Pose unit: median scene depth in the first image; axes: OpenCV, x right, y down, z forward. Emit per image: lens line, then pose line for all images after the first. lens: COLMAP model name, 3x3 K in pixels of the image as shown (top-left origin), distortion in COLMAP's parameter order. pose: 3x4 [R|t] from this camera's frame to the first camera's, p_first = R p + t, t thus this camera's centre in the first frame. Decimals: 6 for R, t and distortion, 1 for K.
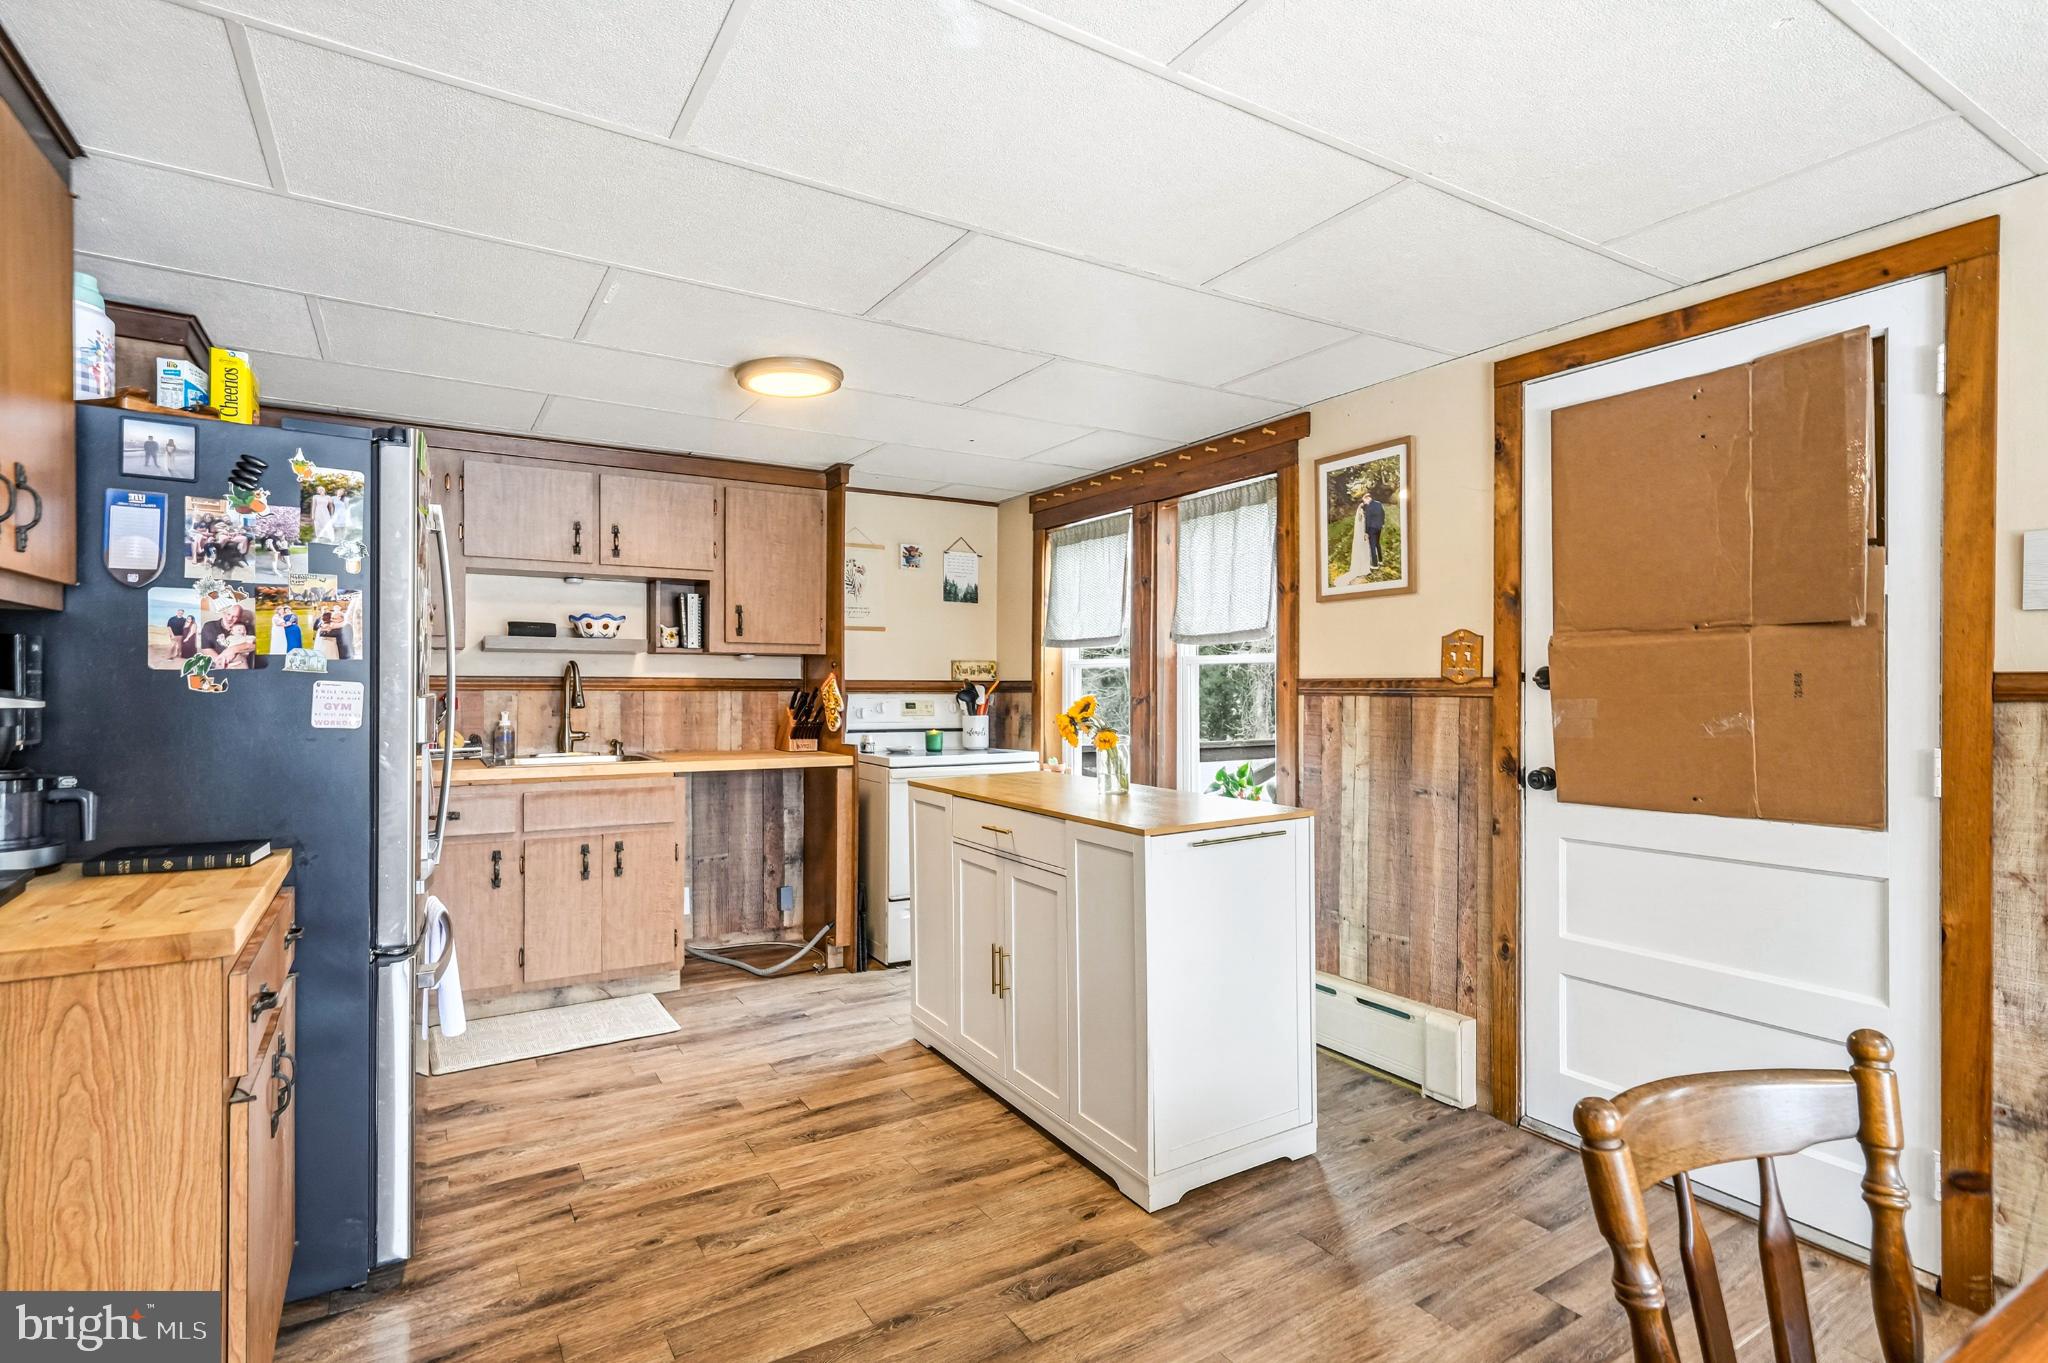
lens RADIAL K [[993.7, 0, 1030.8], [0, 993.7, 683.6], [0, 0, 1]] dist [-0.001442, -0.000309]
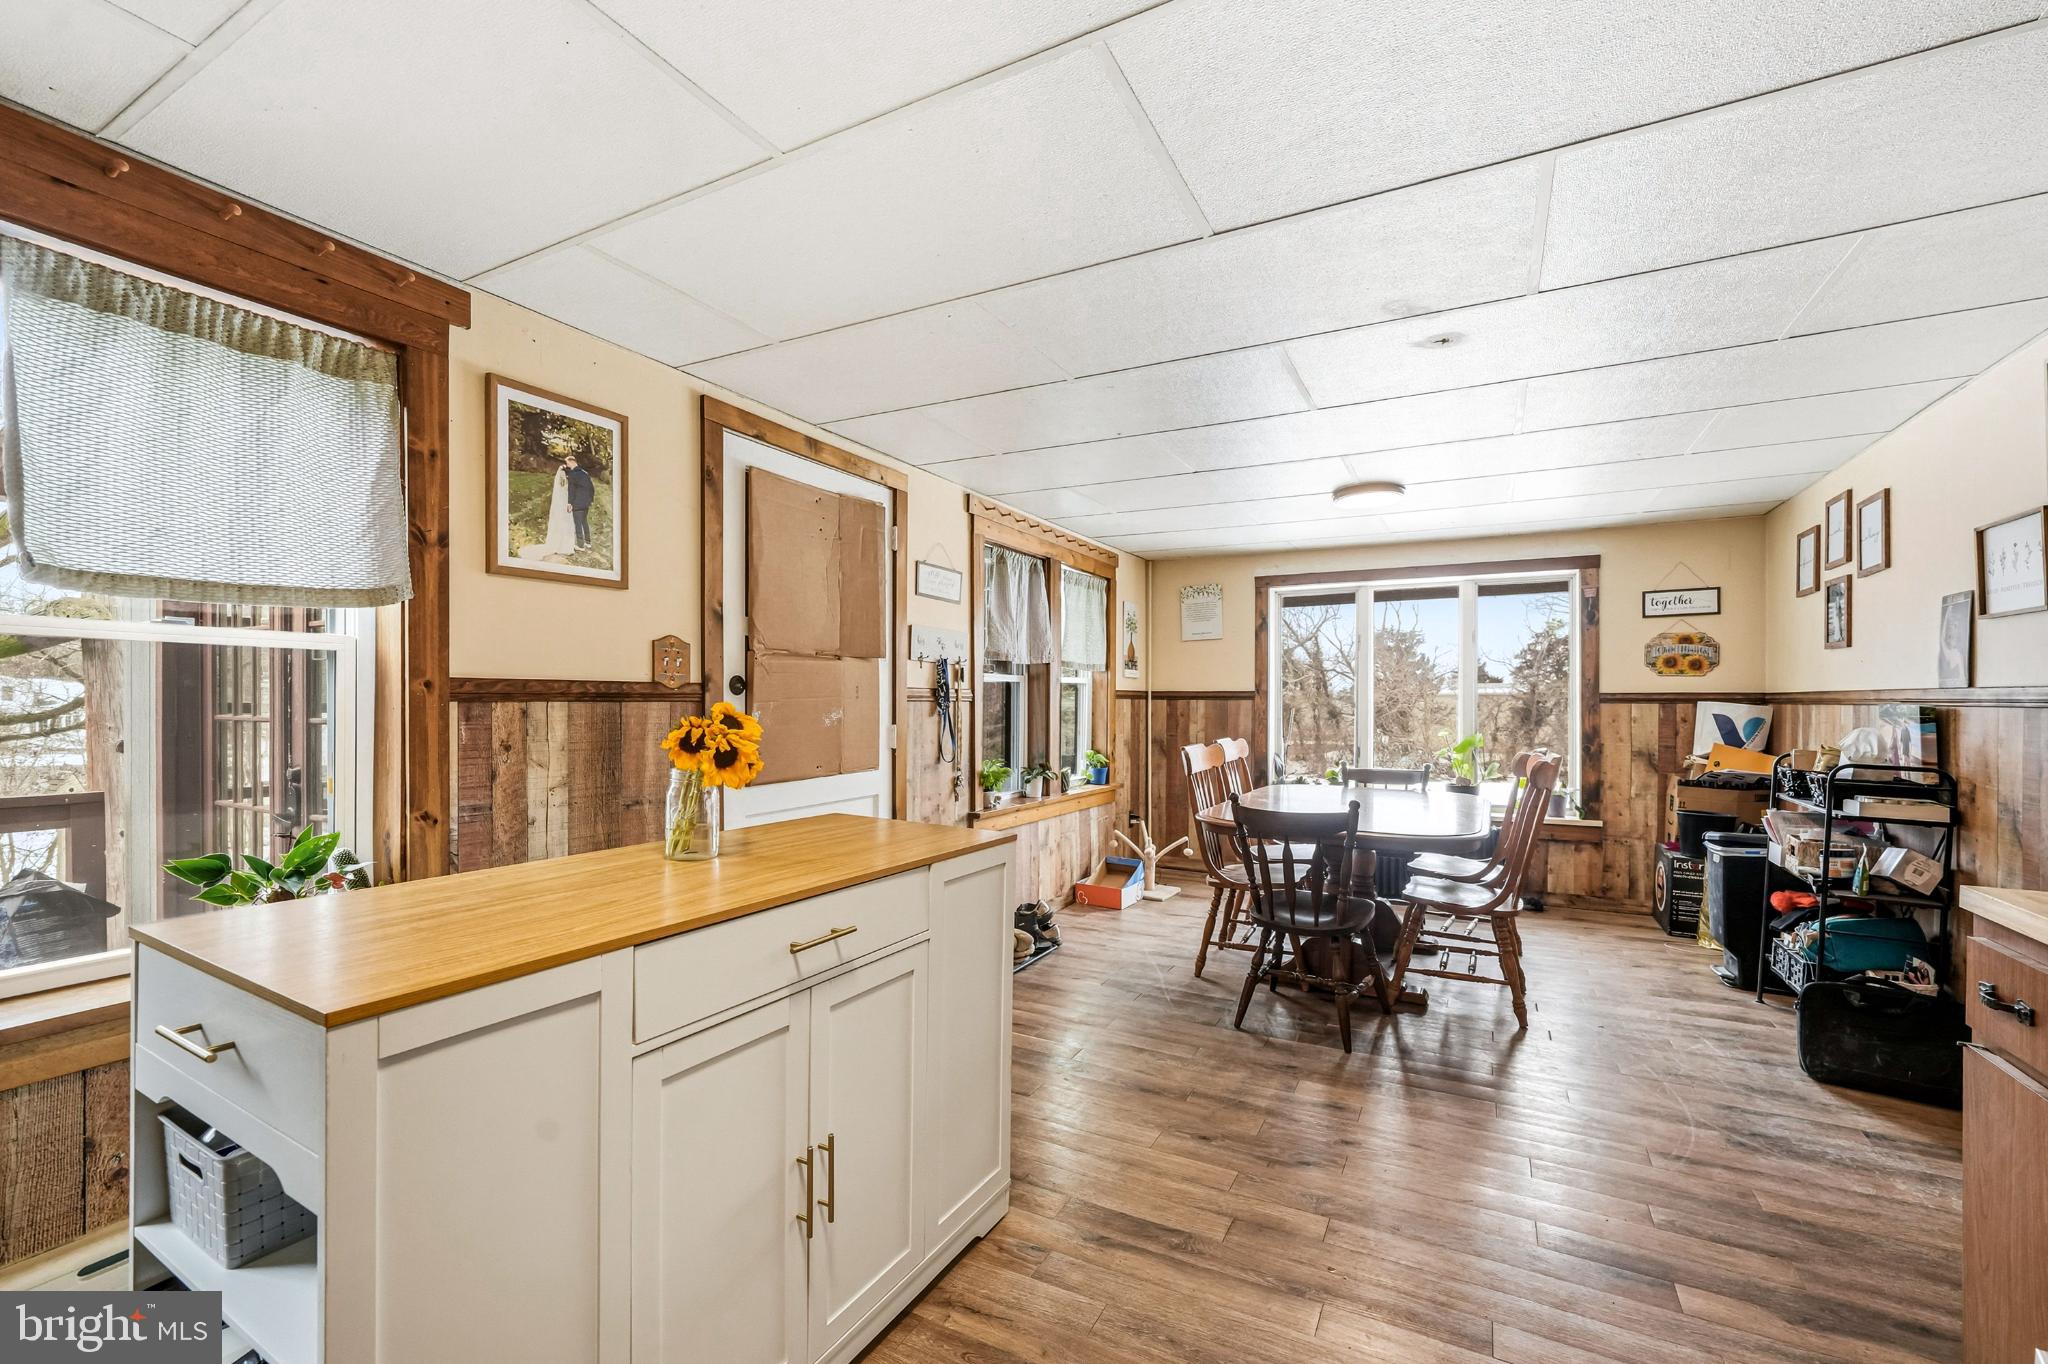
lens RADIAL K [[852.7, 0, 1027.8], [0, 852.7, 698.9], [0, 0, 1]] dist [-0.002417, -0.000112]
pose [[-0.501121, -0.004335, 0.865367, -0.466512], [-0.006845, 0.999976, 0.001046, 0.006779], [-0.865350, -0.005399, -0.501138, 1.033408]]
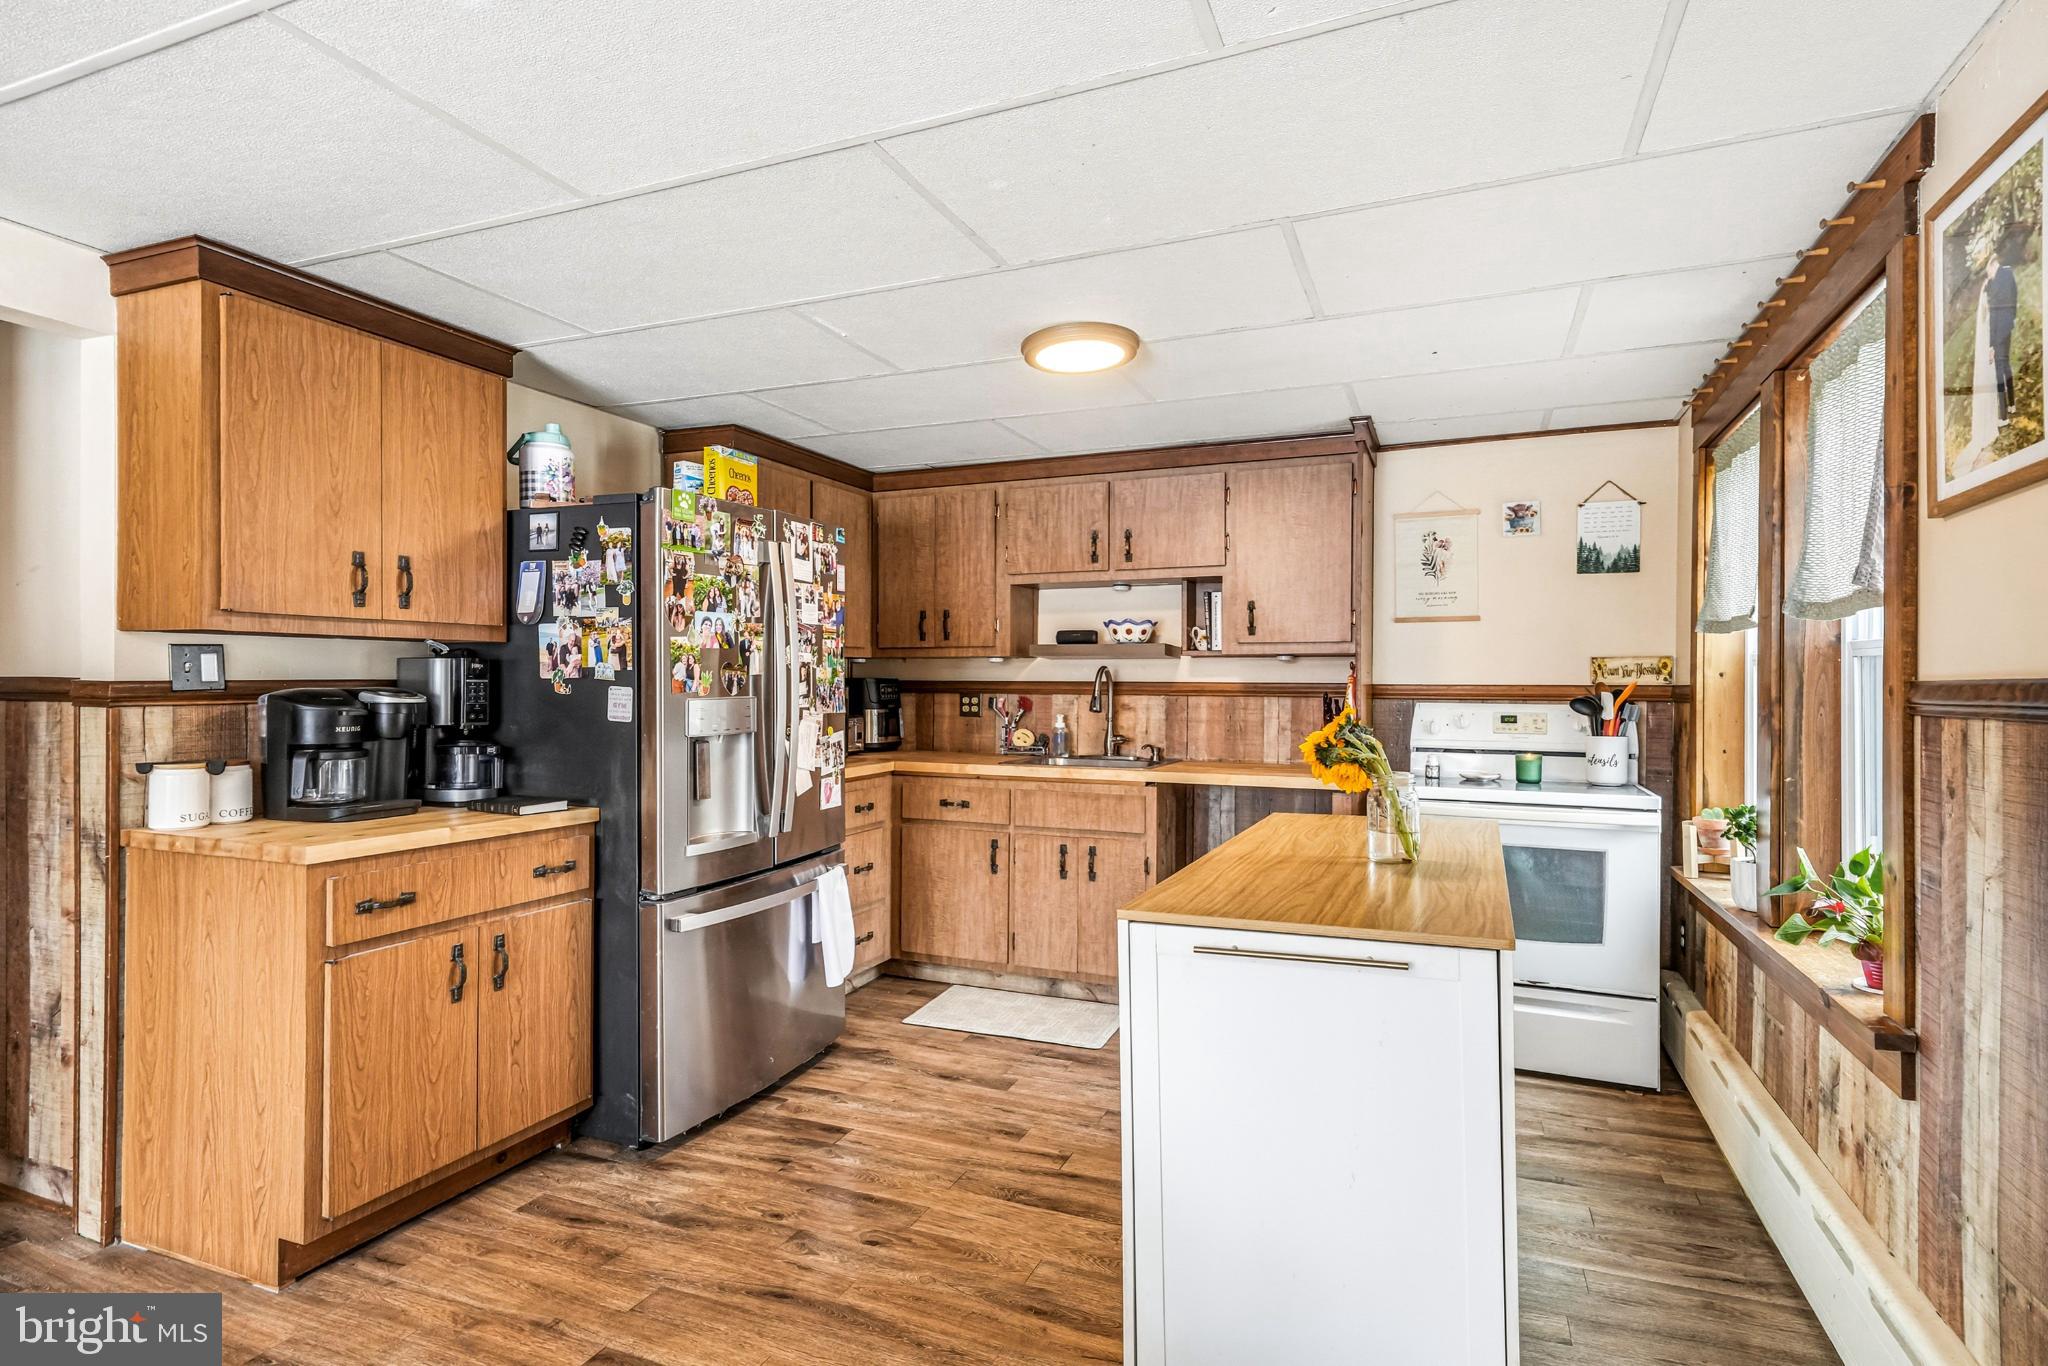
lens RADIAL K [[1037.4, 0, 1024.4], [0, 1037.4, 680.5], [0, 0, 1]] dist [0.000636, 0.002656]
pose [[0.577642, -0.004251, -0.816279, 0.468357], [-0.001946, 0.999976, -0.006585, -0.001362], [0.816288, 0.005392, 0.577620, 0.395680]]
